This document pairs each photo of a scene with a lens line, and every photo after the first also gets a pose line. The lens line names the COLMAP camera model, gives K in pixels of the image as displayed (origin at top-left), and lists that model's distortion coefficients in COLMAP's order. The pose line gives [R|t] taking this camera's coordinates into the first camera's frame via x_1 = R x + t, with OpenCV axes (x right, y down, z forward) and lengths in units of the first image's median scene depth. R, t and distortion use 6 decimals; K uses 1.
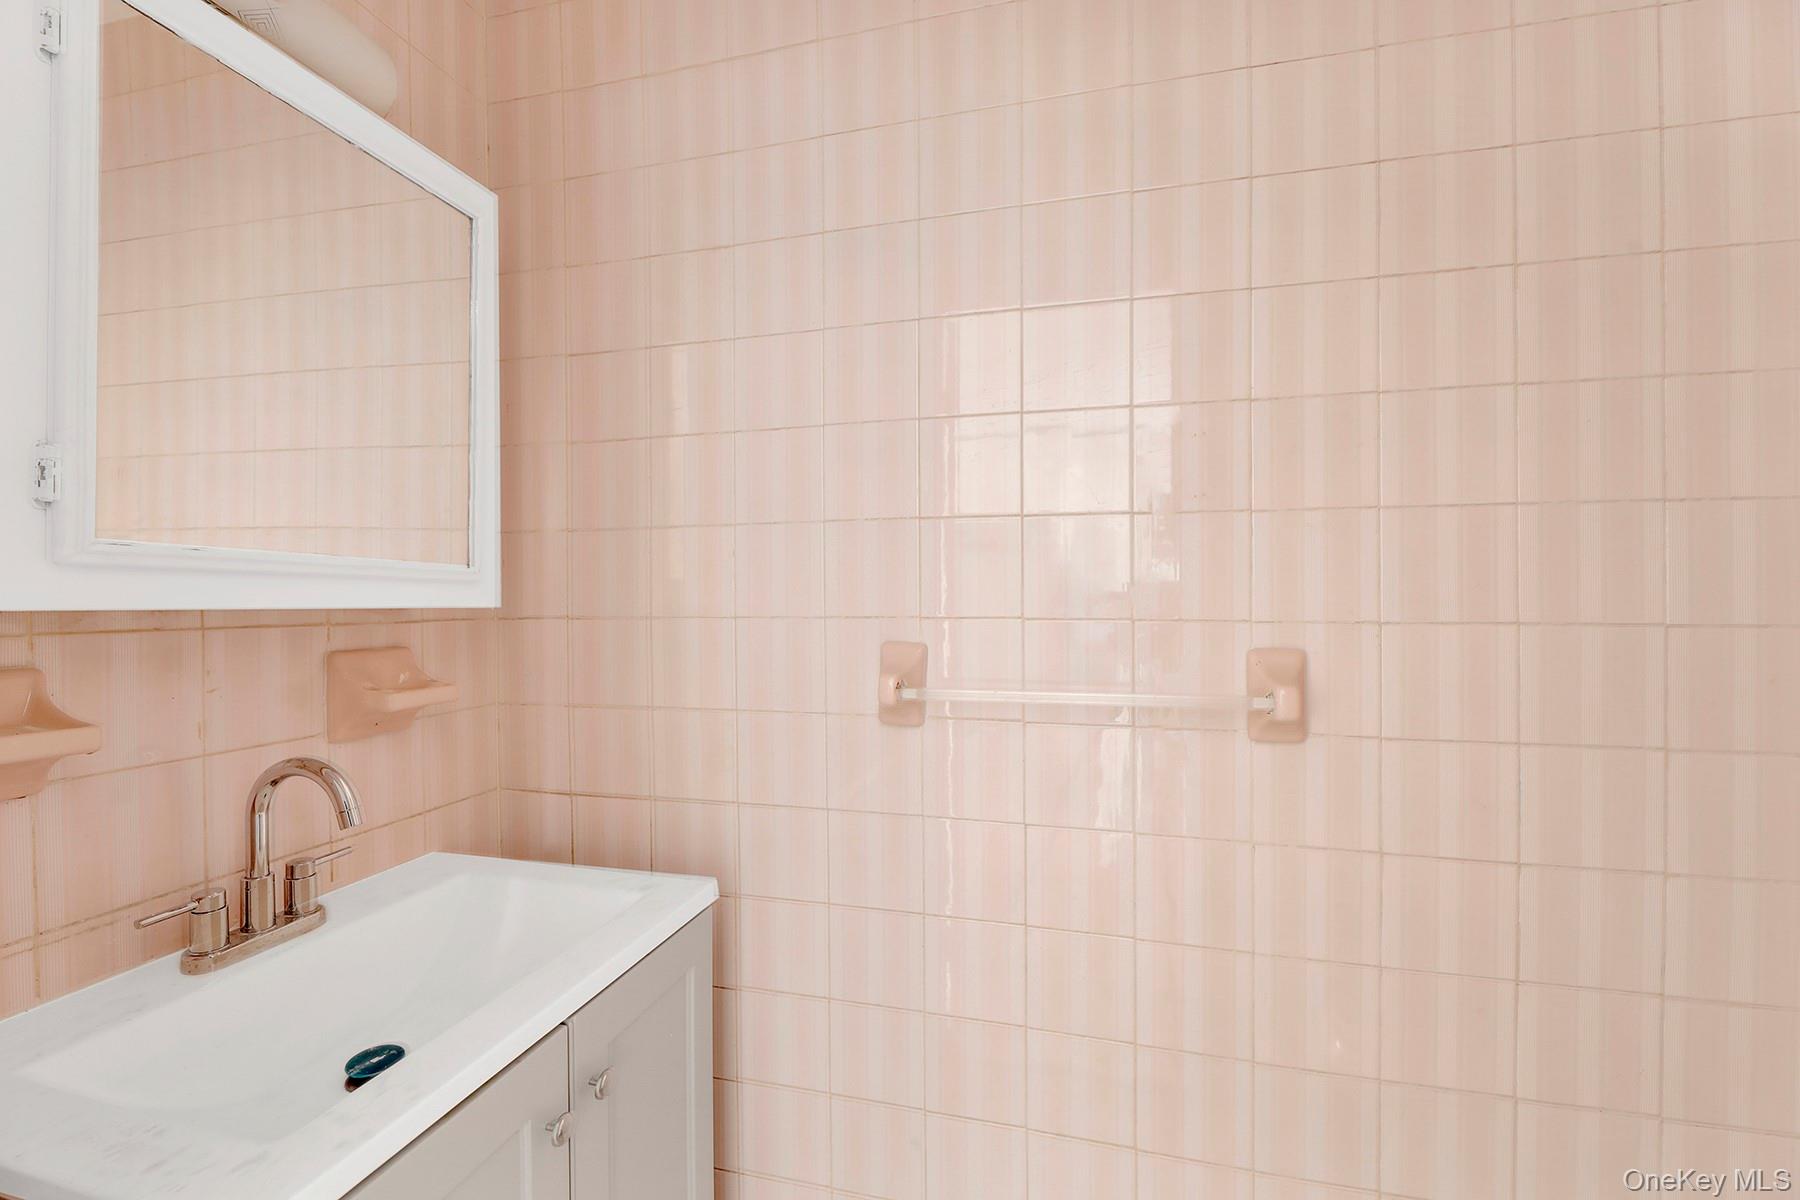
lens RADIAL K [[749.4, 0, 917.2], [0, 749.4, 593.0], [0, 0, 1]] dist [0.000085, -0.003337]
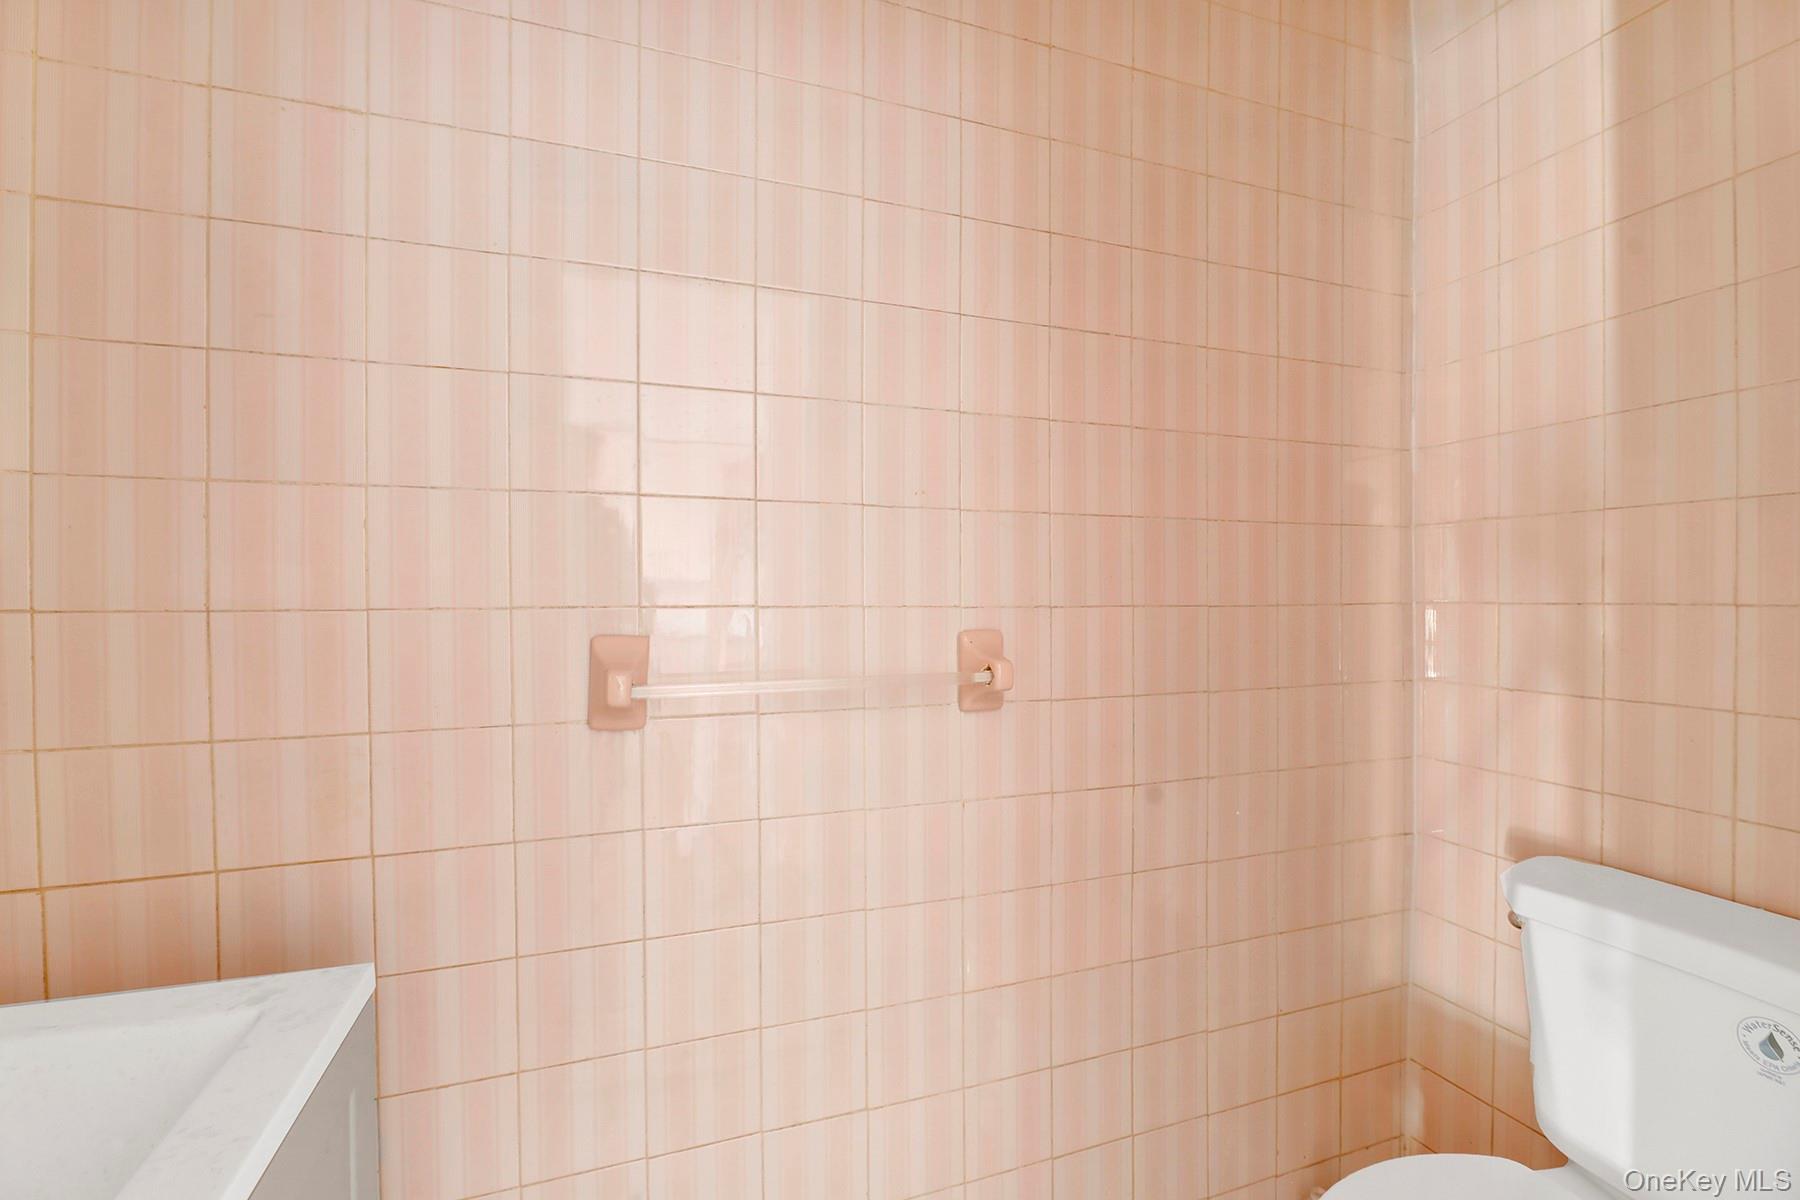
lens RADIAL K [[749.4, 0, 931.9], [0, 749.4, 581.6], [0, 0, 1]] dist [0.000085, -0.003337]
pose [[0.834438, 0.007529, 0.551050, -0.218305], [-0.007786, 0.999968, -0.001873, 0.002052], [-0.551046, -0.002728, 0.834470, 0.074336]]
